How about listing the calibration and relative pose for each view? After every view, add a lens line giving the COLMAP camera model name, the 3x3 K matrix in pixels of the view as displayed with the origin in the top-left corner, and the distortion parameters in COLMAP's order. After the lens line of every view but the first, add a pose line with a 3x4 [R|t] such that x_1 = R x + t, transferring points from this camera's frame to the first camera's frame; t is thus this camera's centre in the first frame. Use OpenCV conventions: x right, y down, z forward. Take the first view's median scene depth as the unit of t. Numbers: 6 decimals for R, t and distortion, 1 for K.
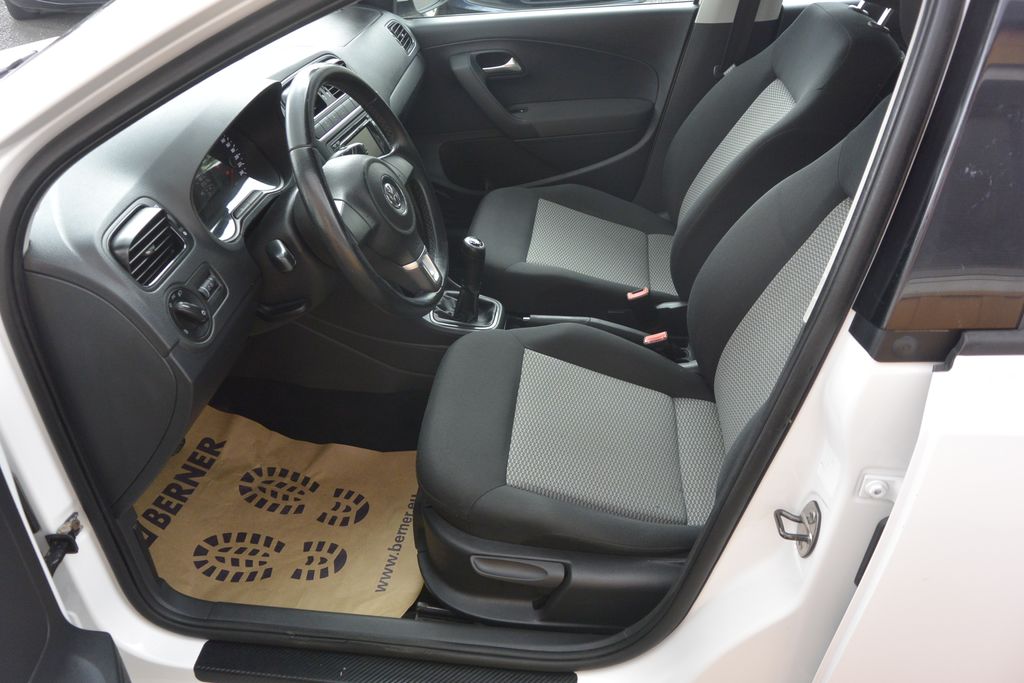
lens RADIAL K [[802.7, 0, 505.8], [0, 802.7, 344.8], [0, 0, 1]] dist [-0.004315, 0.026466]
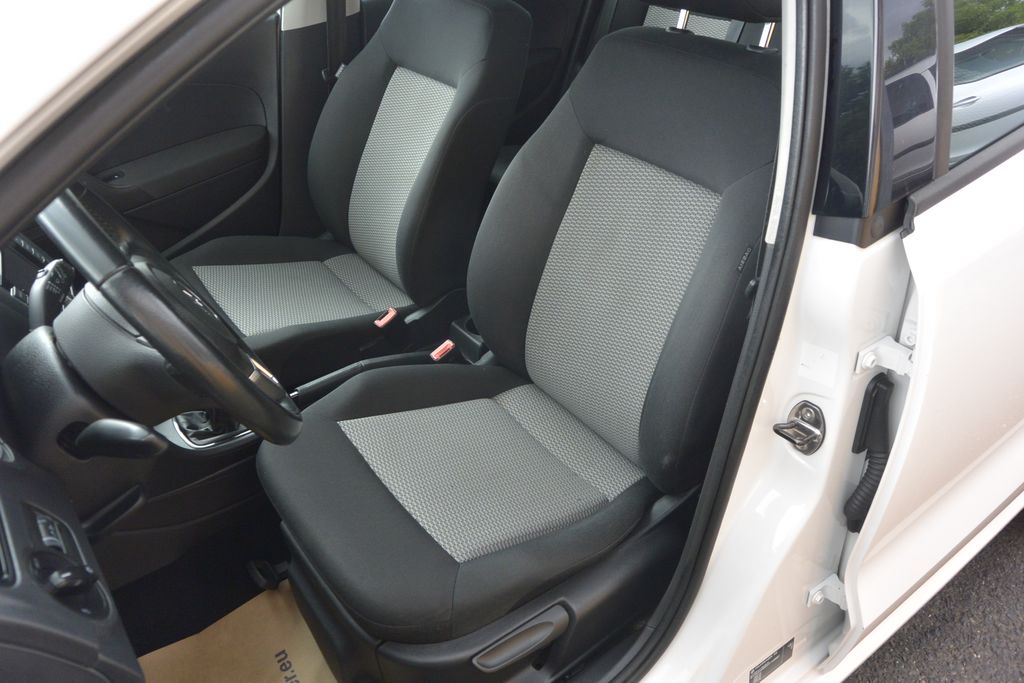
lens RADIAL K [[802.7, 0, 512.3], [0, 802.7, 340.1], [0, 0, 1]] dist [-0.004315, 0.026466]
pose [[0.742752, -0.398323, 0.538198, -0.252357], [0.409821, 0.906099, 0.105026, -0.084456], [-0.529496, 0.142557, 0.836249, 0.174296]]
